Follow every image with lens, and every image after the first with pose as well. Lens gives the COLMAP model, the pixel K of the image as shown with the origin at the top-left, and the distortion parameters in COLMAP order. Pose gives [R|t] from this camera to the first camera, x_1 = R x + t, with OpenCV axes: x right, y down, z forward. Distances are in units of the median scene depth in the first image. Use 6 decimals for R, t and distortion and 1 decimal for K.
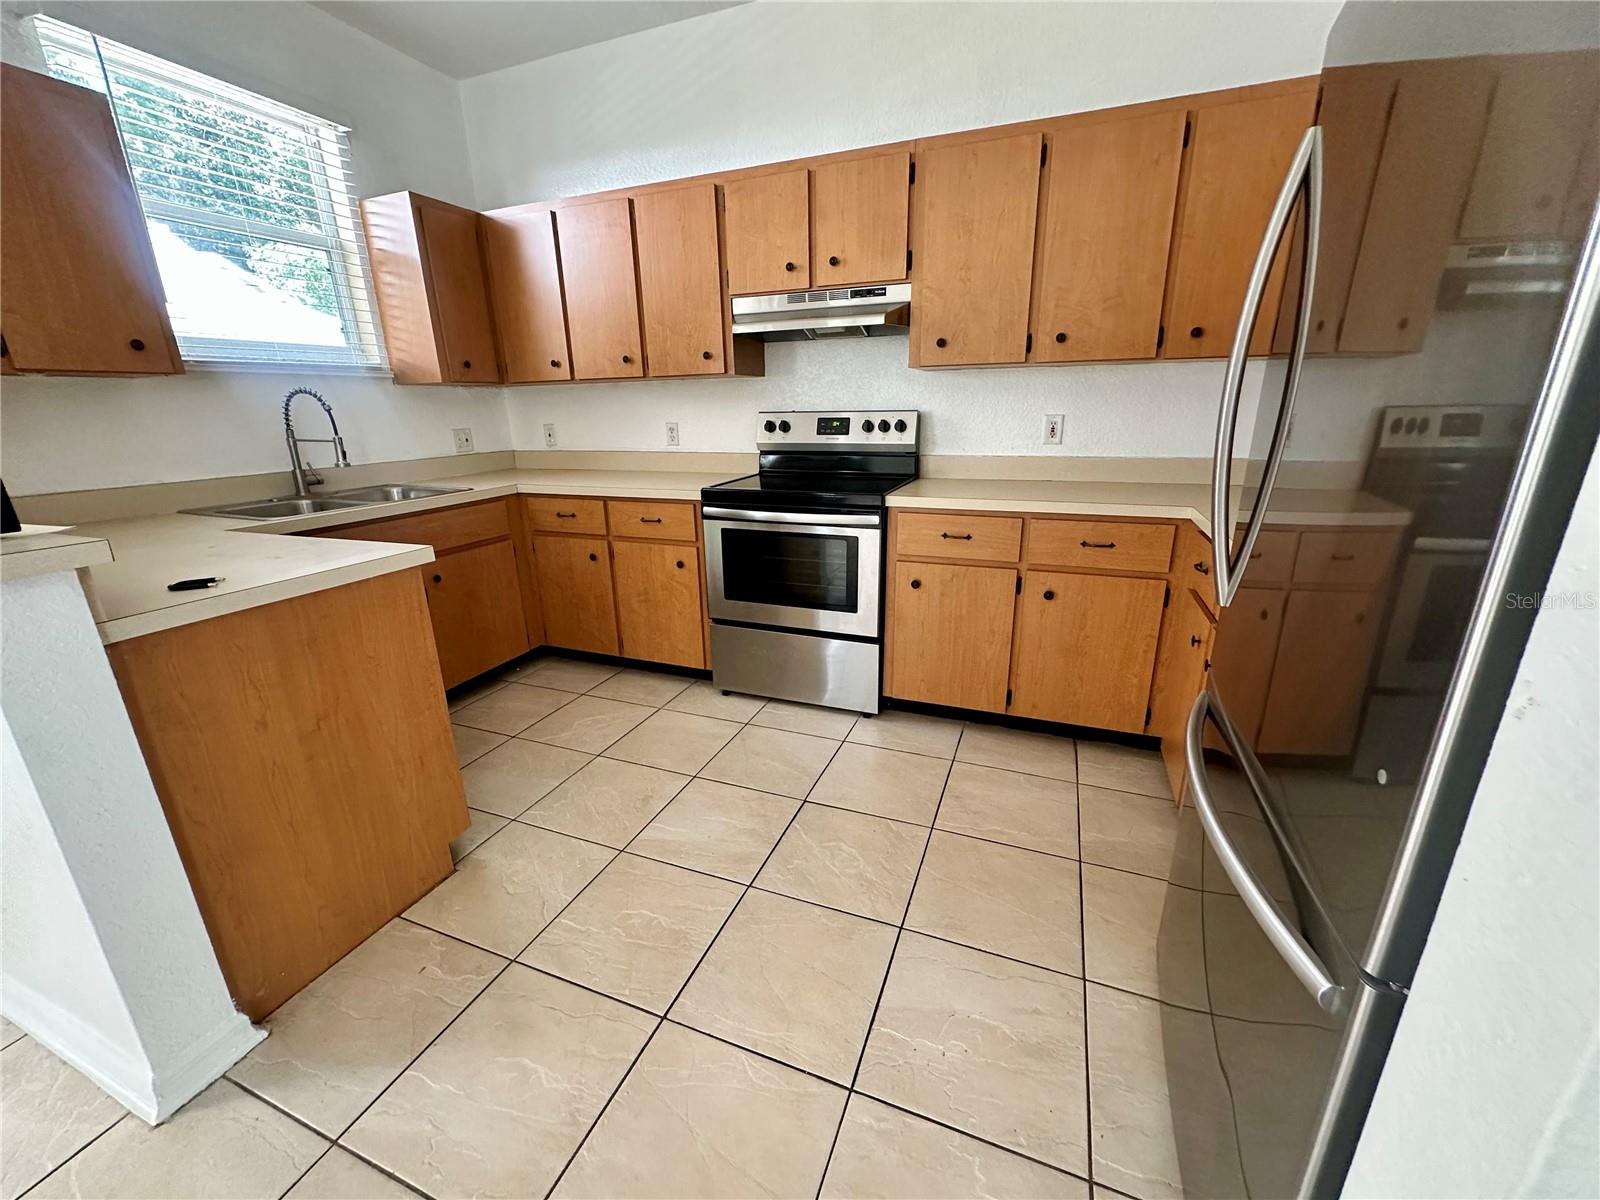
lens RADIAL K [[640.6, 0, 795.9], [0, 640.6, 602.1], [0, 0, 1]] dist [-0.005398, 0.001764]
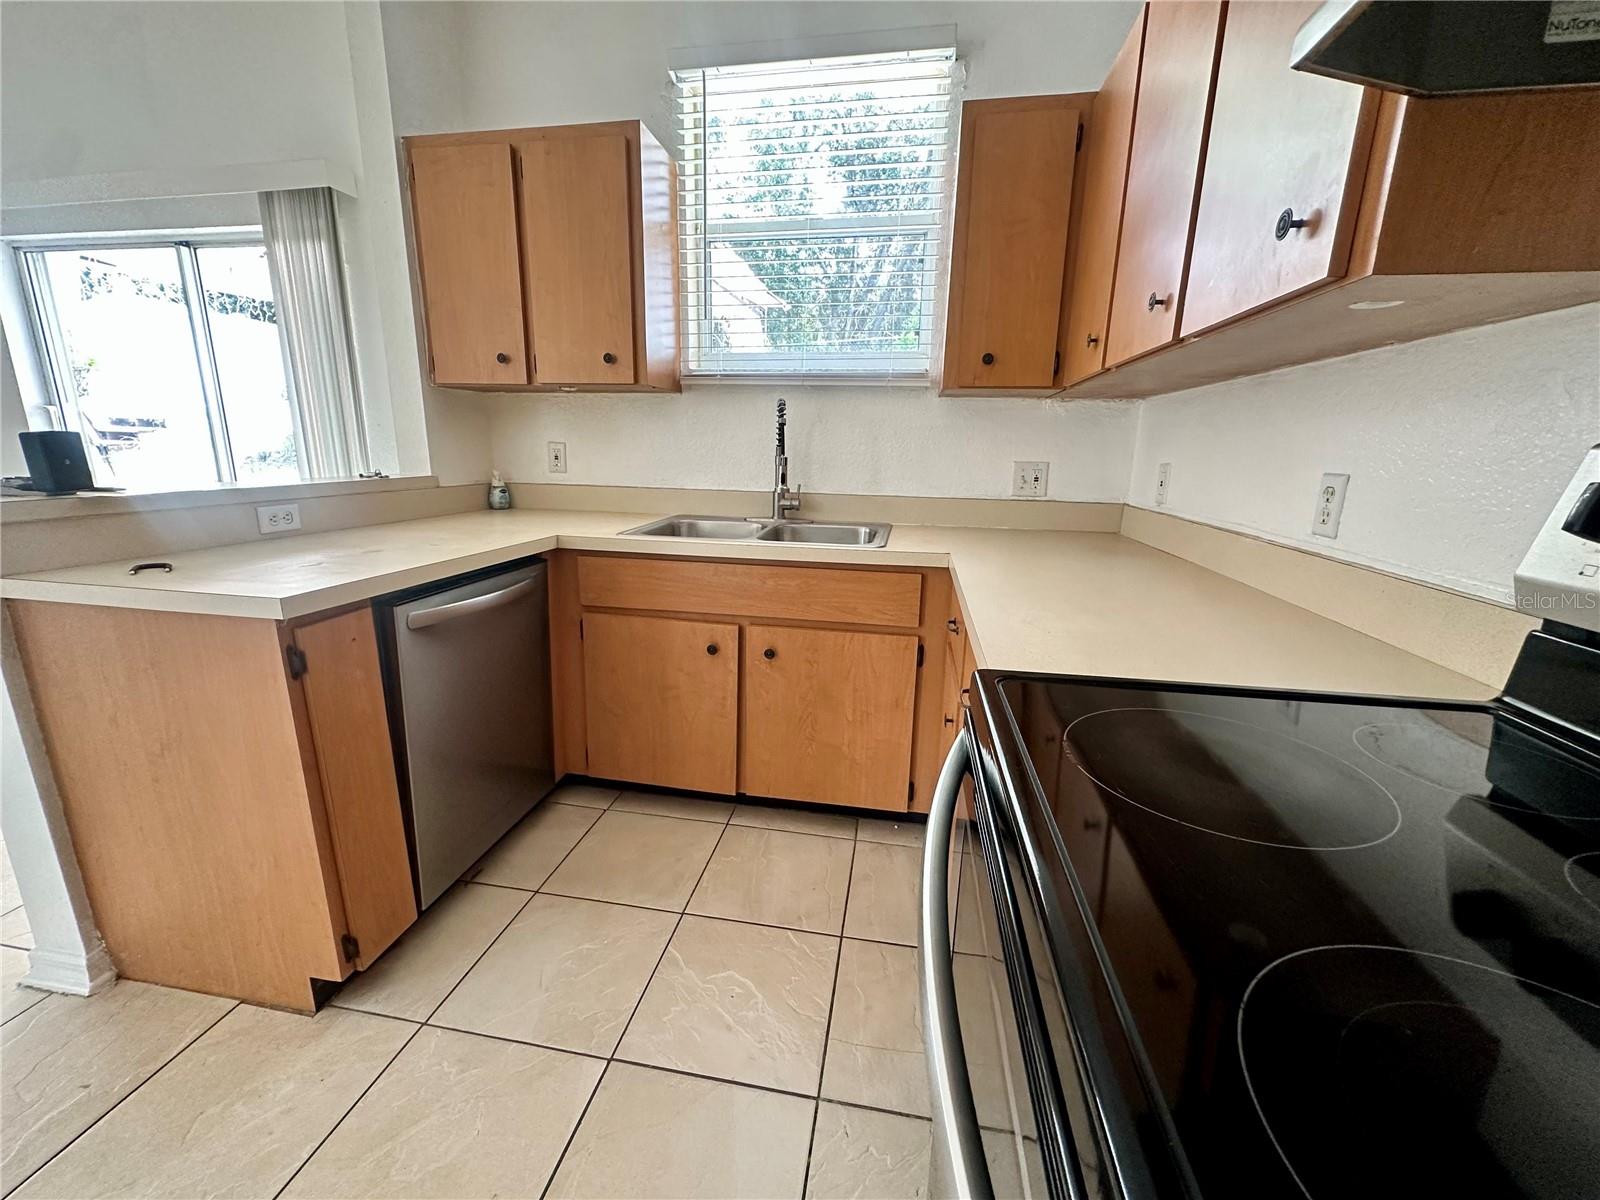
lens RADIAL K [[640.6, 0, 795.2], [0, 640.6, 596.1], [0, 0, 1]] dist [-0.005398, 0.001764]
pose [[0.199530, 0.251087, -0.947176, 0.103020], [-0.310770, 0.932928, 0.181844, -0.211588], [0.929306, 0.258070, 0.264178, 0.725658]]
